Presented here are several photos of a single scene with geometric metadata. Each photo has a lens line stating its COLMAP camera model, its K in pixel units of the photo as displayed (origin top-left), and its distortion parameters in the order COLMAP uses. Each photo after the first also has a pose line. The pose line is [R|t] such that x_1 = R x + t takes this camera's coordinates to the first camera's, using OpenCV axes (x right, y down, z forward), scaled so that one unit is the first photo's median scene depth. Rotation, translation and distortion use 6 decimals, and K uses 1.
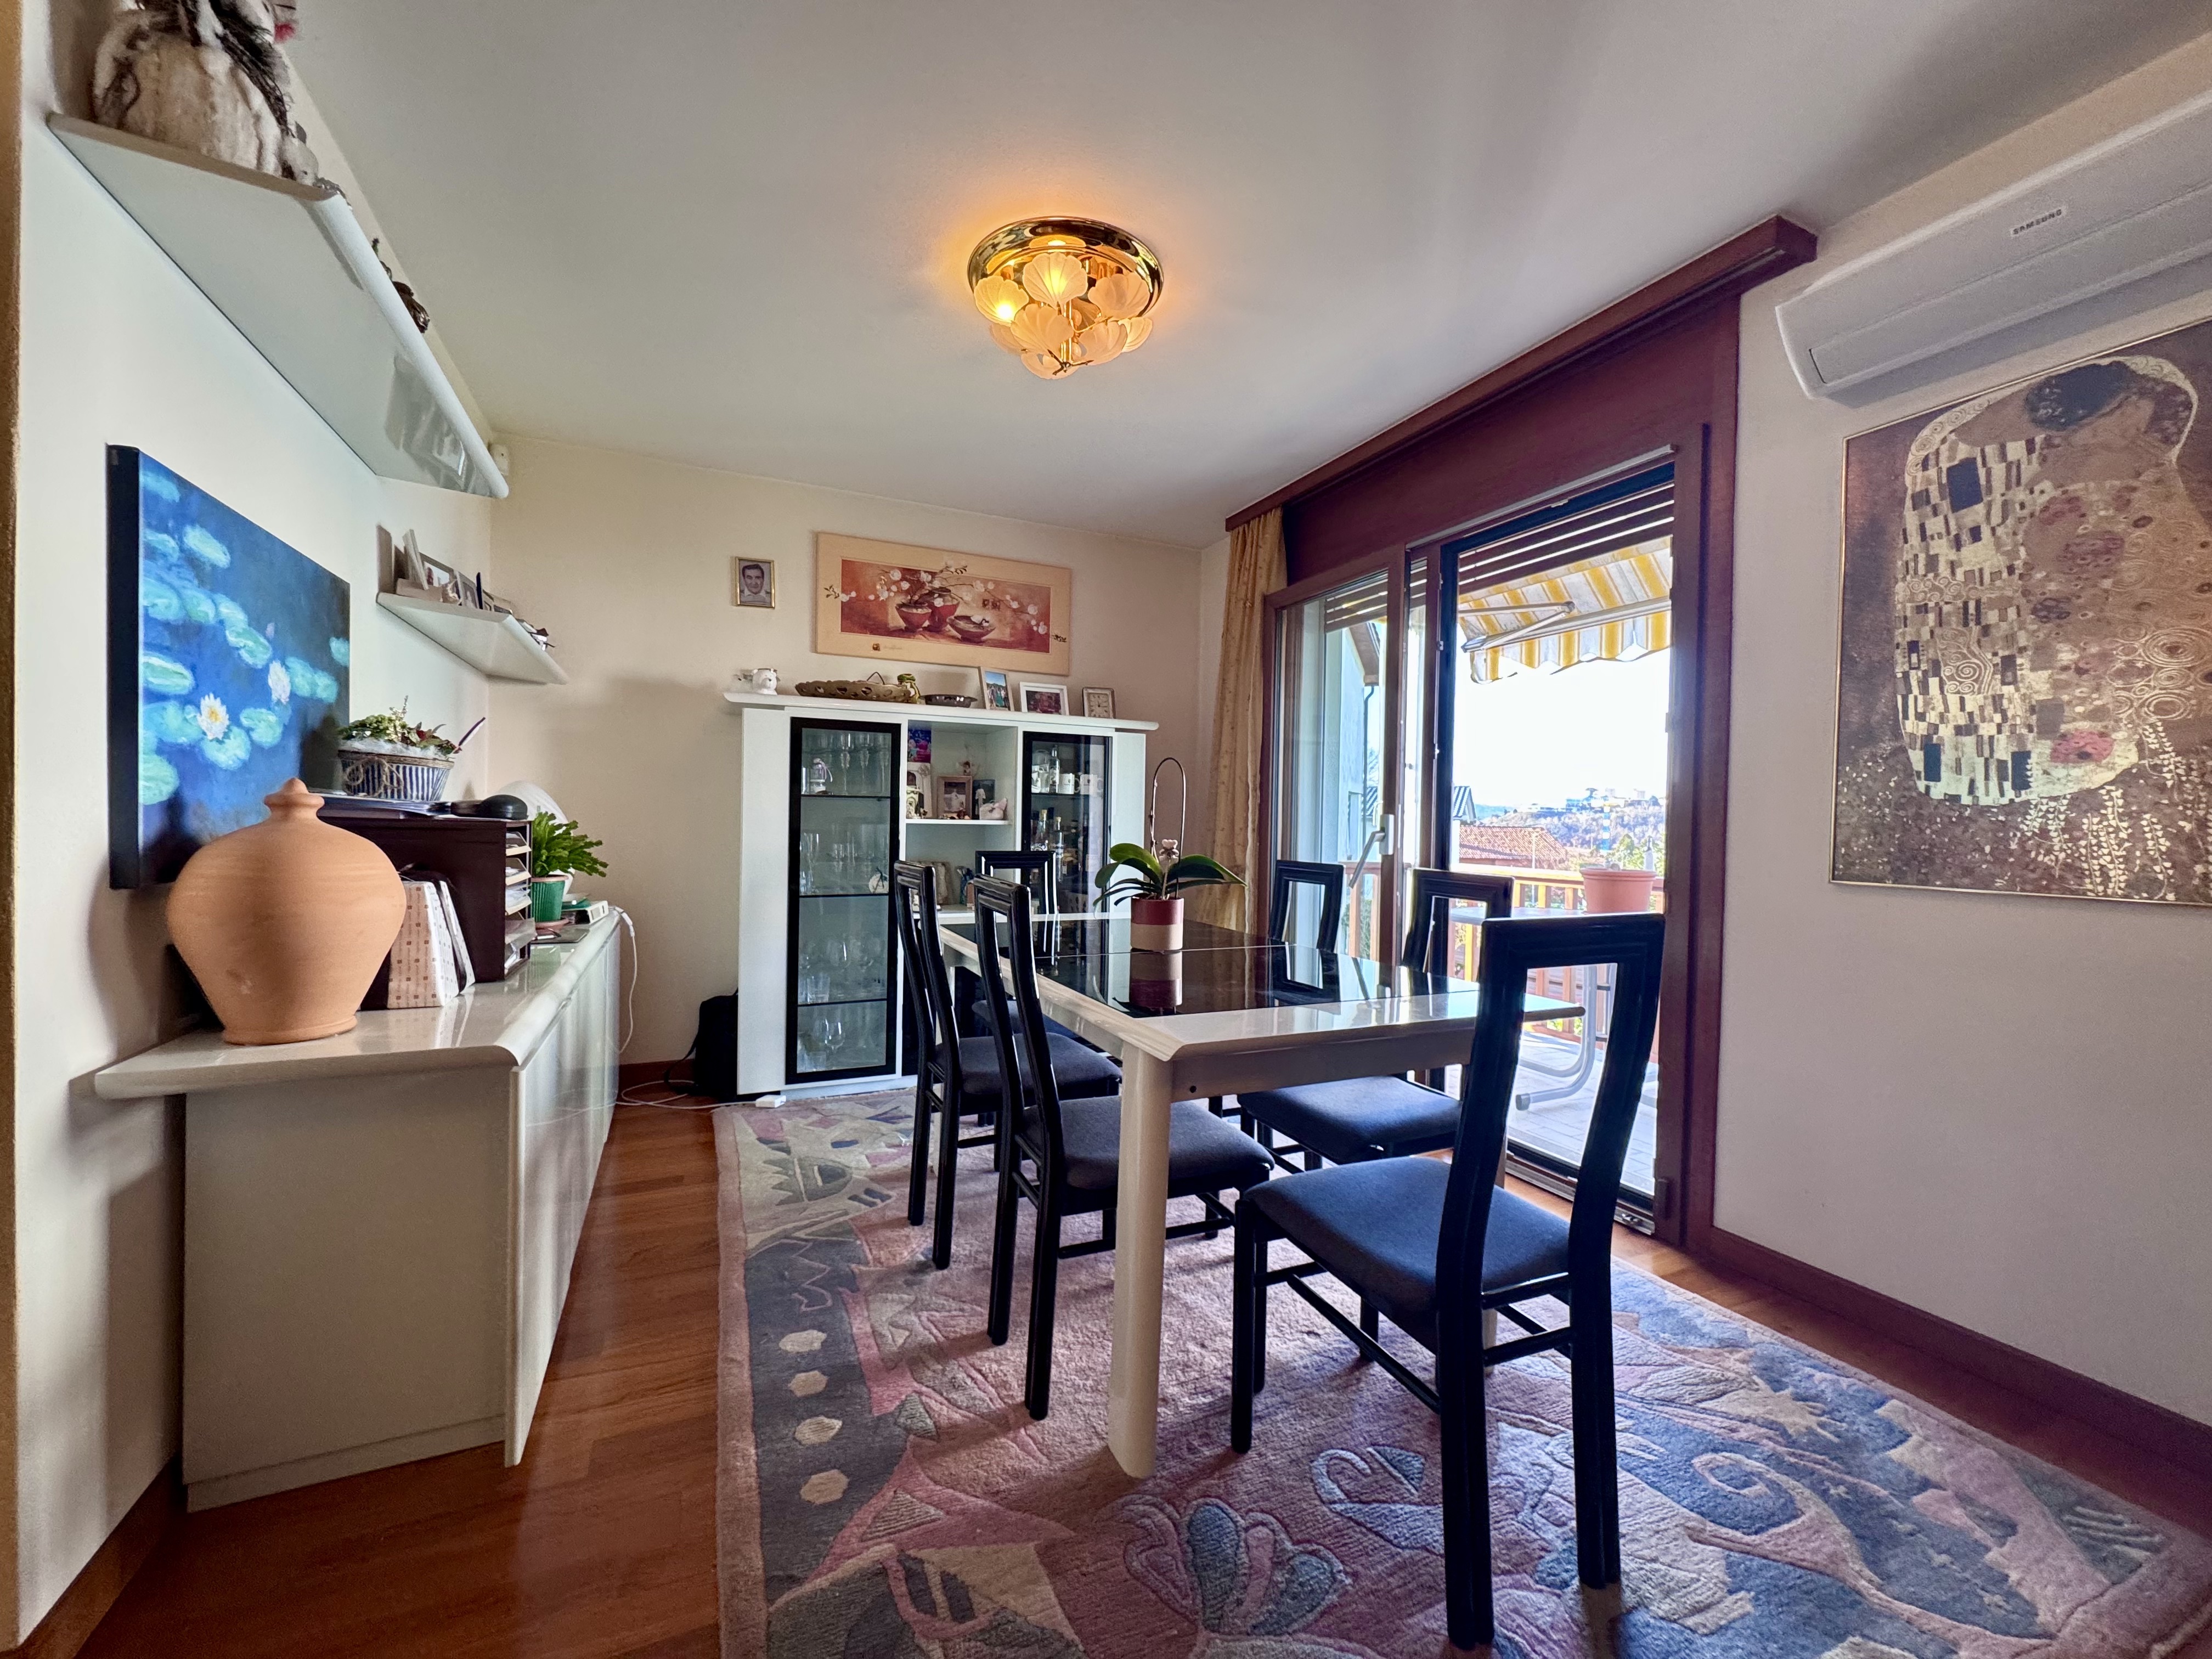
lens RADIAL K [[878.2, 0, 1101.9], [0, 878.2, 834.0], [0, 0, 1]] dist [0.000341, -0.000080]
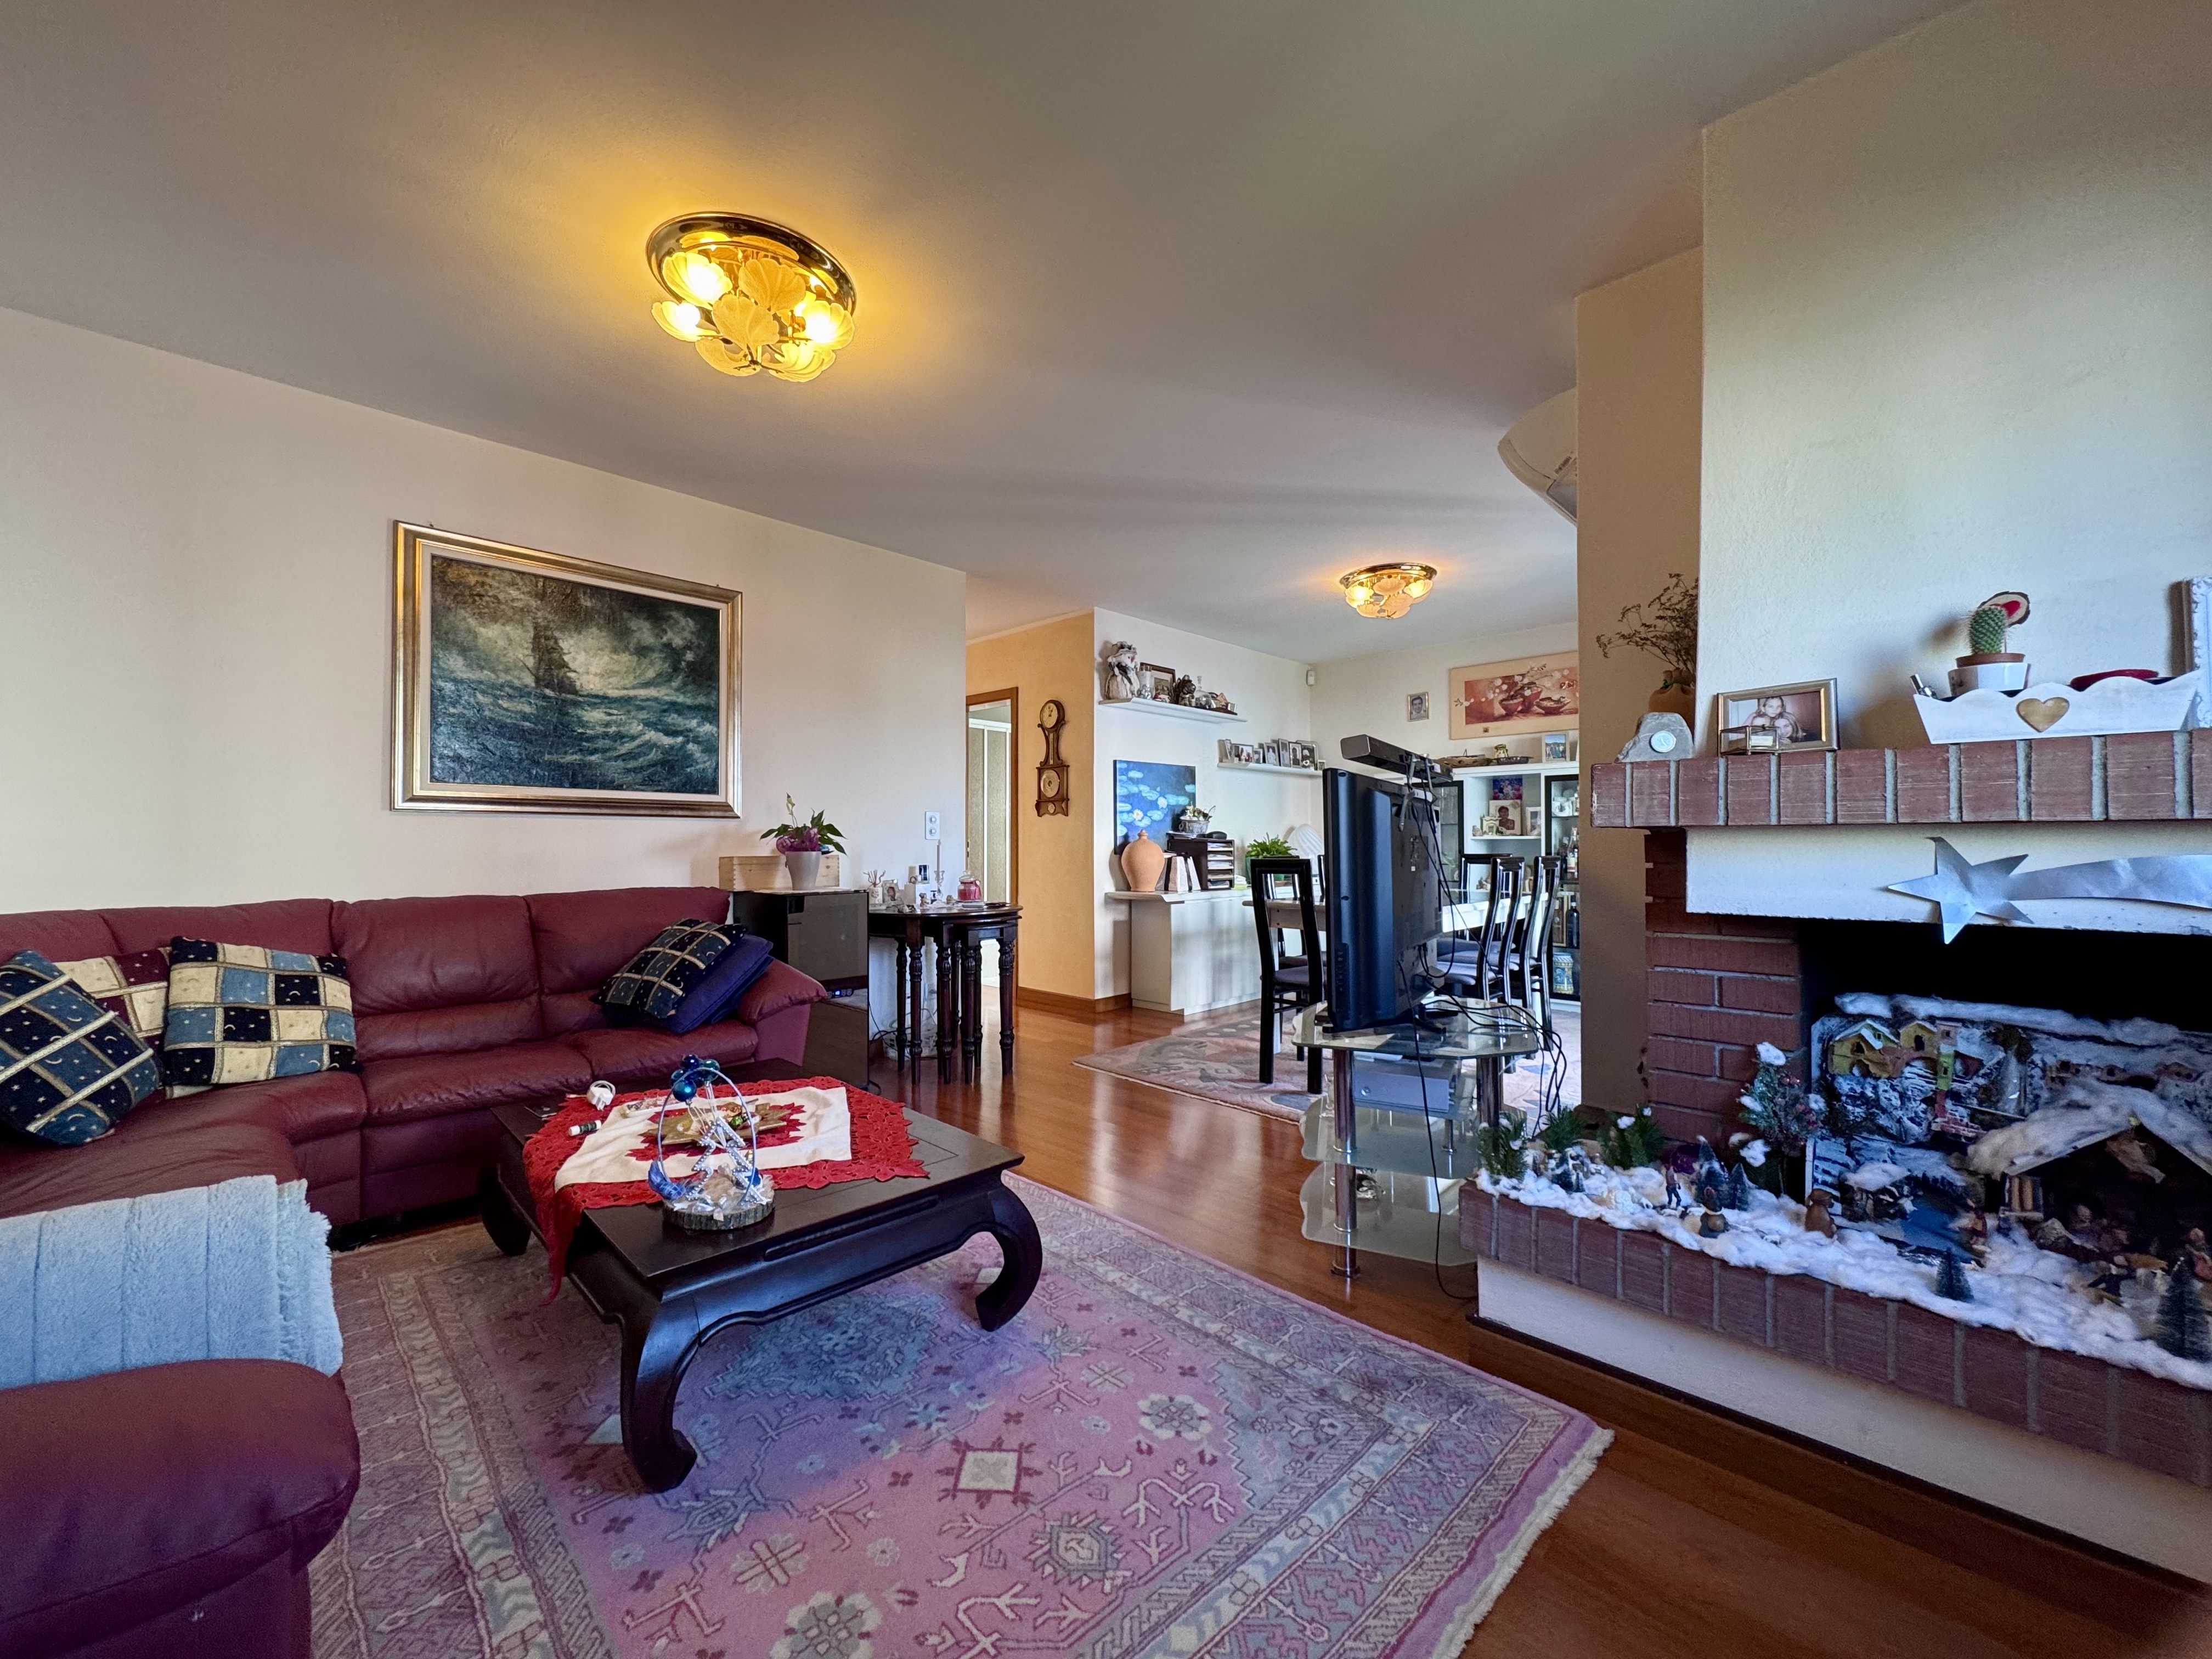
lens RADIAL K [[878.2, 0, 1101.6], [0, 878.2, 832.9], [0, 0, 1]] dist [0.000341, -0.000080]
pose [[0.339663, -0.027297, -0.940151, 1.063768], [-0.006593, 0.999485, -0.031401, 0.031636], [0.940524, 0.016864, 0.339308, -0.212280]]
